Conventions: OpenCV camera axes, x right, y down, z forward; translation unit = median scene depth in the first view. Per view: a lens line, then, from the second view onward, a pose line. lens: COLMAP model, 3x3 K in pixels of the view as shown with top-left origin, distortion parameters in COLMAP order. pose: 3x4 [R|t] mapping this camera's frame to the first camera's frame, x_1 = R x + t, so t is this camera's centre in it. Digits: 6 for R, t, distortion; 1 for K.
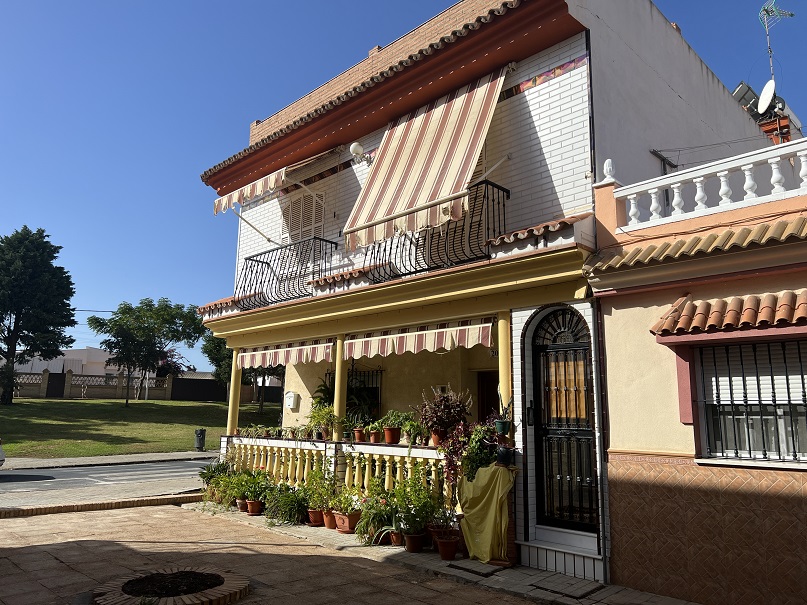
lens RADIAL K [[602.7, 0, 403.5], [0, 602.7, 302.5], [0, 0, 1]] dist [0.060908, -0.065550]
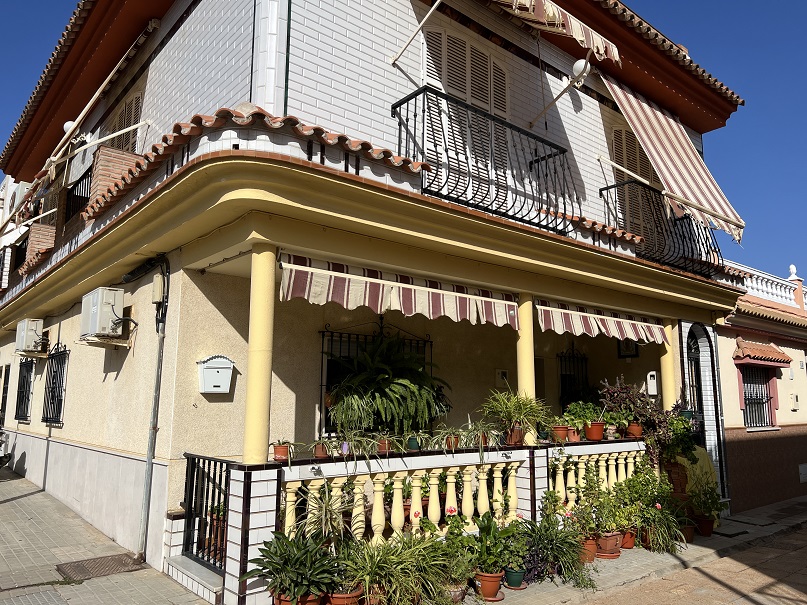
lens RADIAL K [[604.5, 0, 411.8], [0, 604.5, 305.5], [0, 0, 1]] dist [0.052109, -0.060581]
pose [[0.083783, 0.141051, 0.986451, -1.004933], [-0.190311, 0.973975, -0.123103, 0.222206], [-0.978142, -0.177418, 0.108446, 1.306949]]
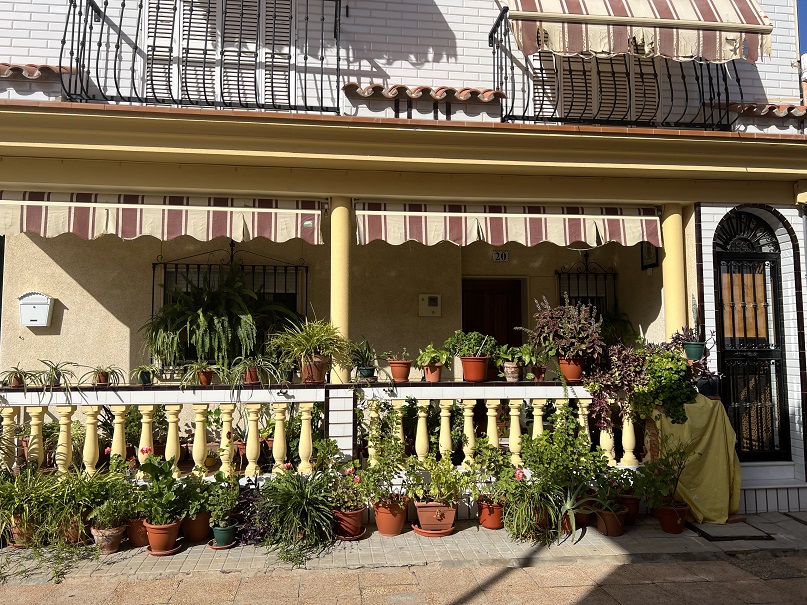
lens RADIAL K [[605.4, 0, 397.6], [0, 605.4, 296.6], [0, 0, 1]] dist [0.051072, -0.054575]
pose [[0.616265, 0.038649, 0.786590, -0.633493], [-0.136903, 0.988845, 0.058672, 0.129193], [-0.775548, -0.143844, 0.614682, 0.745460]]
